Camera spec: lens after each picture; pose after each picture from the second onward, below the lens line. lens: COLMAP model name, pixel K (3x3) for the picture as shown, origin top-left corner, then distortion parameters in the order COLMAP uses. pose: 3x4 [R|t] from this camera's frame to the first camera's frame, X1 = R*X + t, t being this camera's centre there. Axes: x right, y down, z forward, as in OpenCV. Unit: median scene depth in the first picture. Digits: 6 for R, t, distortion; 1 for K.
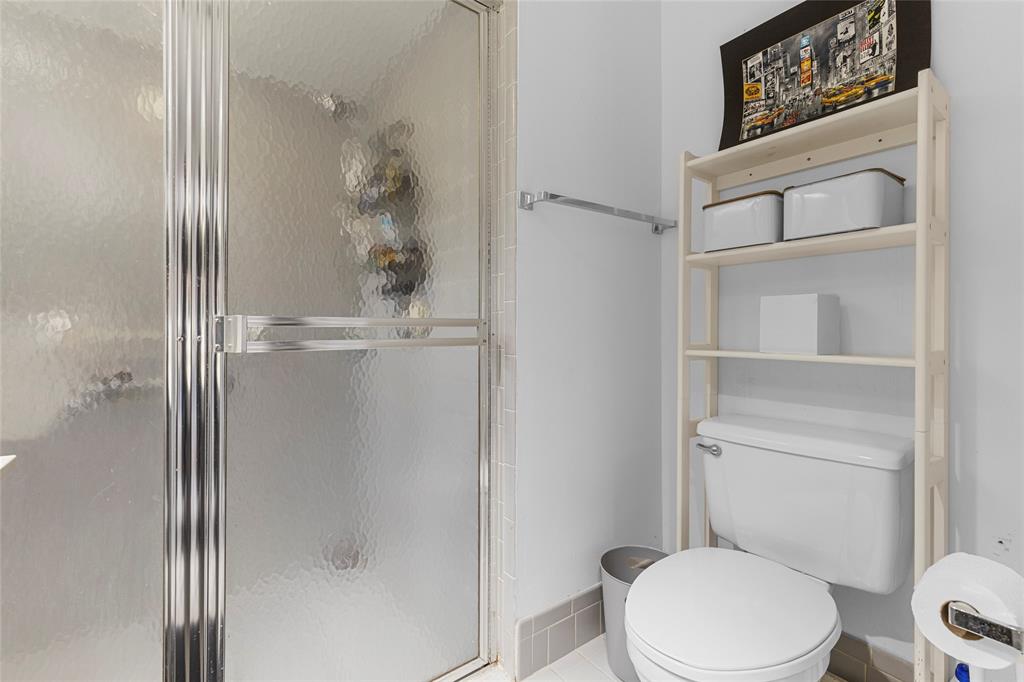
lens RADIAL K [[458.5, 0, 512.0], [0, 458.5, 341.0], [0, 0, 1]] dist [0.000890, -0.000348]
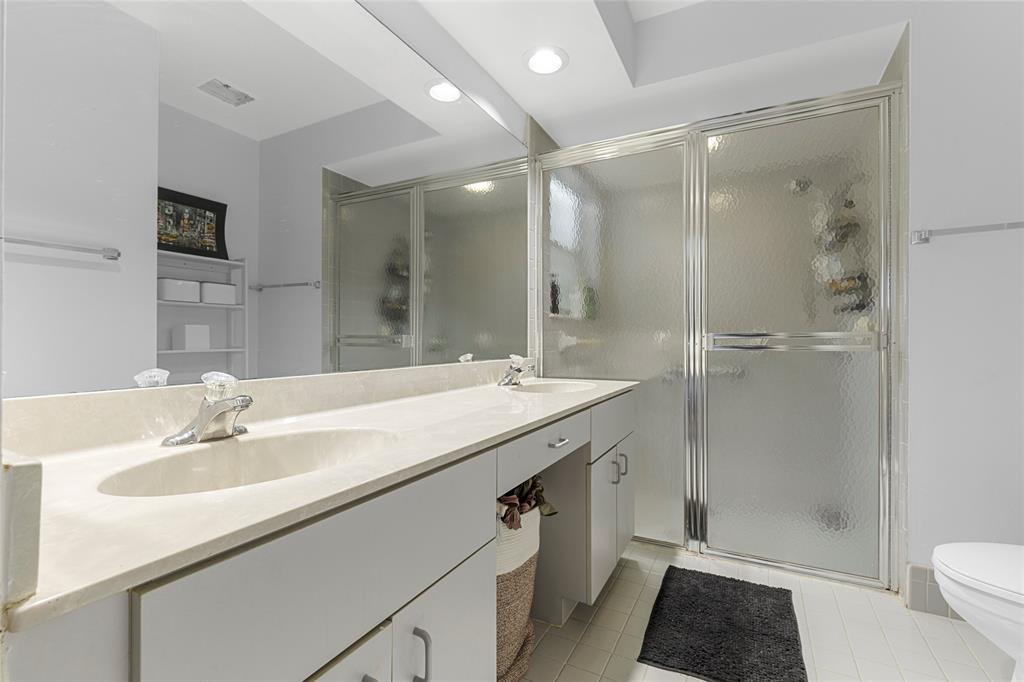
lens RADIAL K [[458.5, 0, 512.0], [0, 458.5, 341.0], [0, 0, 1]] dist [0.000890, -0.000348]
pose [[0.395382, -0.010025, -0.918462, 0.589886], [0.000986, 0.999944, -0.010490, -0.005129], [0.918516, 0.003242, 0.395370, -0.423344]]
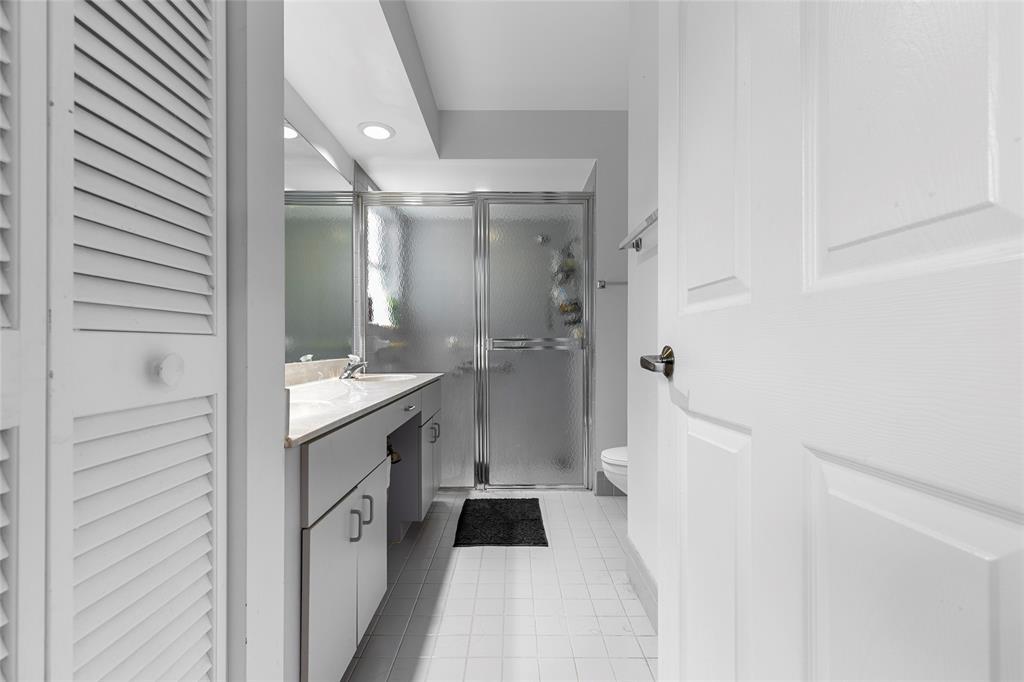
lens RADIAL K [[458.5, 0, 512.0], [0, 458.5, 341.0], [0, 0, 1]] dist [0.000890, -0.000348]
pose [[0.773283, -0.014969, -0.633885, 0.871281], [0.008528, 0.999876, -0.013209, -0.002649], [0.634004, 0.004808, 0.773315, -0.782914]]
